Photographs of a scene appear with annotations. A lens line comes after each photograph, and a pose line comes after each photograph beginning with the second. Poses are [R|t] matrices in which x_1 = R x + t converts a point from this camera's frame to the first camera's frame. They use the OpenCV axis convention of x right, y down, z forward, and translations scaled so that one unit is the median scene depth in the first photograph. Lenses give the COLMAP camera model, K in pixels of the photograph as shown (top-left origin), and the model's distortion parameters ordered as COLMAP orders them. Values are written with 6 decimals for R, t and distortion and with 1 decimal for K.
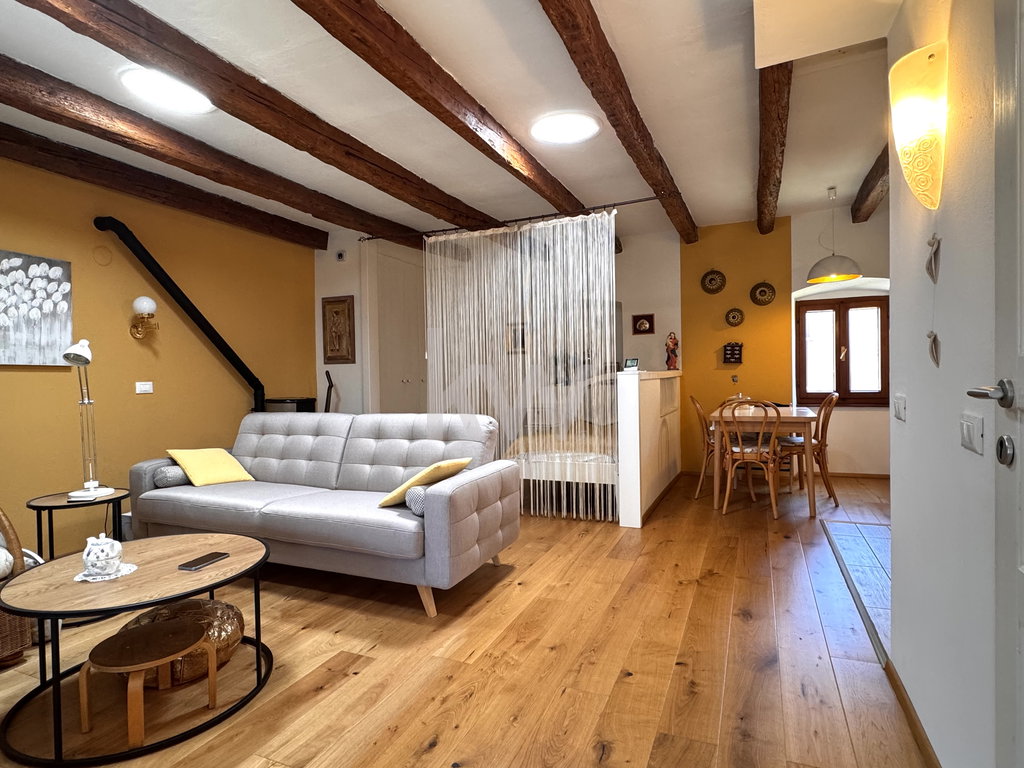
lens RADIAL K [[559.2, 0, 505.3], [0, 559.2, 384.2], [0, 0, 1]] dist [-0.001391, 0.002614]
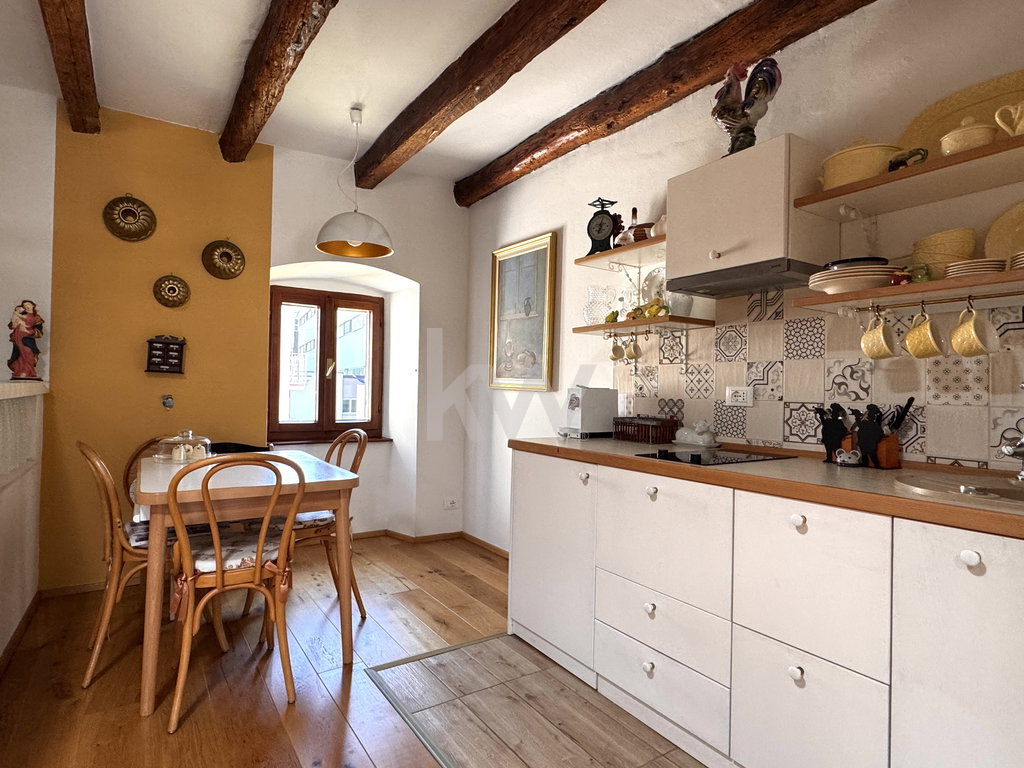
lens RADIAL K [[559.2, 0, 514.7], [0, 559.2, 384.2], [0, 0, 1]] dist [-0.001391, 0.002614]
pose [[0.522755, 0.038870, 0.851597, 0.171180], [-0.011662, 0.999193, -0.038448, -0.013756], [-0.852403, 0.010167, 0.522786, 0.606614]]
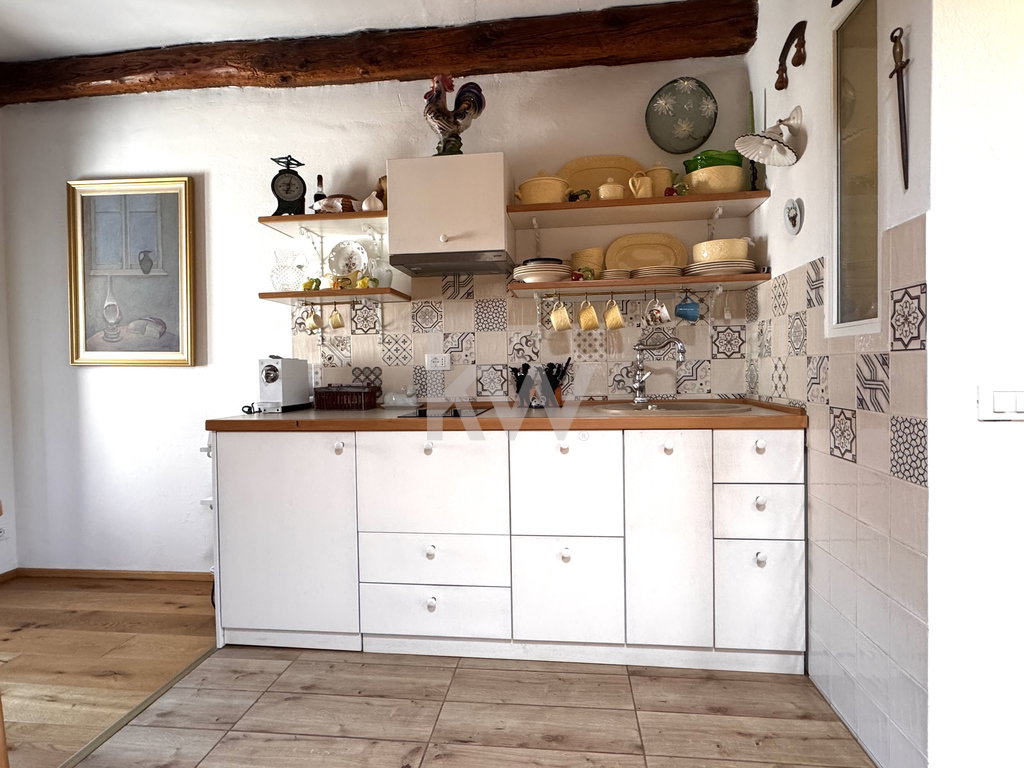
lens RADIAL K [[529.2, 0, 510.3], [0, 529.2, 383.5], [0, 0, 1]] dist [-0.002304, 0.001409]
pose [[-0.314109, 0.000053, 0.949387, 0.143449], [0.043352, 0.998958, 0.014287, -0.005405], [-0.948397, 0.045646, -0.313784, 0.831635]]
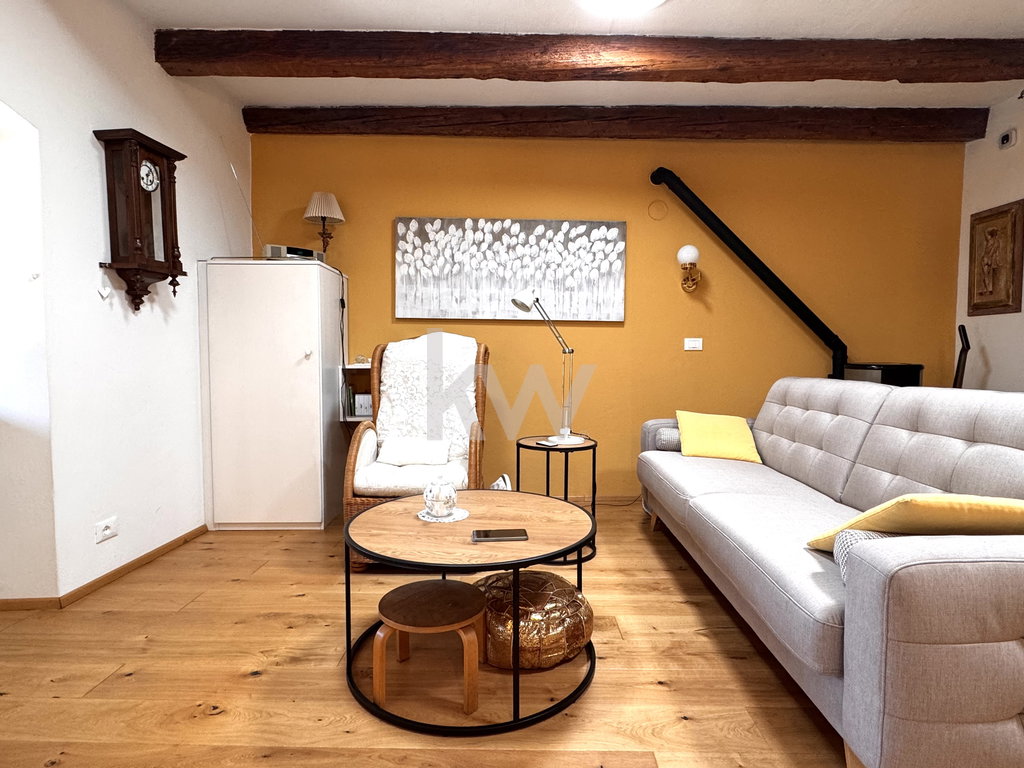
lens RADIAL K [[559.2, 0, 514.5], [0, 559.2, 382.2], [0, 0, 1]] dist [-0.001391, 0.002614]
pose [[0.395035, 0.063454, -0.916472, 0.104840], [-0.023378, 0.997983, 0.059021, 0.021814], [0.918369, -0.001890, 0.395721, 0.350816]]
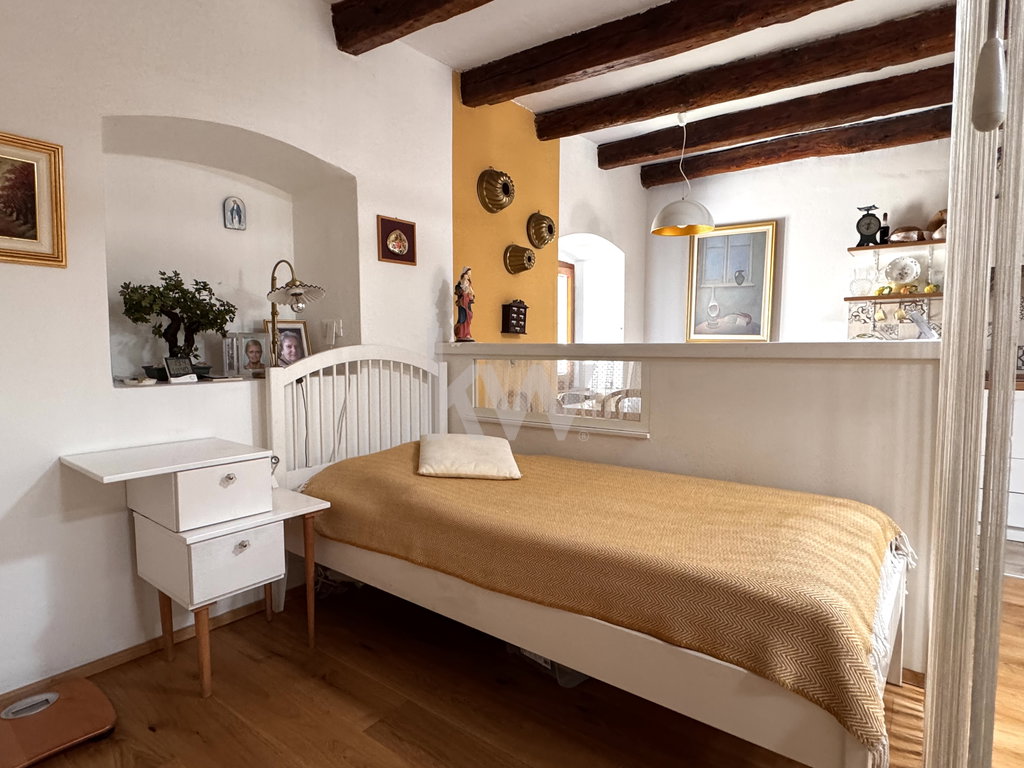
lens RADIAL K [[559.2, 0, 510.9], [0, 559.2, 386.8], [0, 0, 1]] dist [-0.001391, 0.002614]
pose [[0.218852, -0.049952, 0.974479, -0.288313], [0.018298, 0.998723, 0.047085, -0.012362], [-0.975587, 0.007527, 0.219486, 1.264765]]
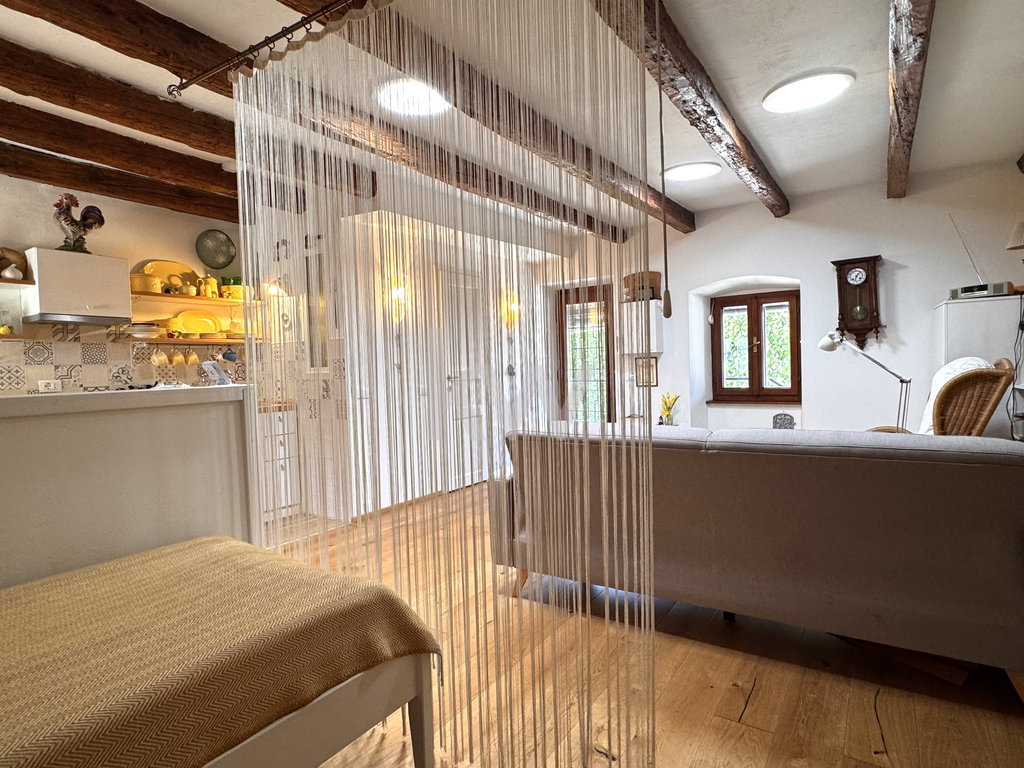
lens RADIAL K [[559.2, 0, 511.4], [0, 559.2, 384.8], [0, 0, 1]] dist [-0.001391, 0.002614]
pose [[-0.985126, 0.041852, 0.166658, -0.141431], [0.050742, 0.997487, 0.049445, -0.035625], [-0.164170, 0.057166, -0.984774, 1.516481]]
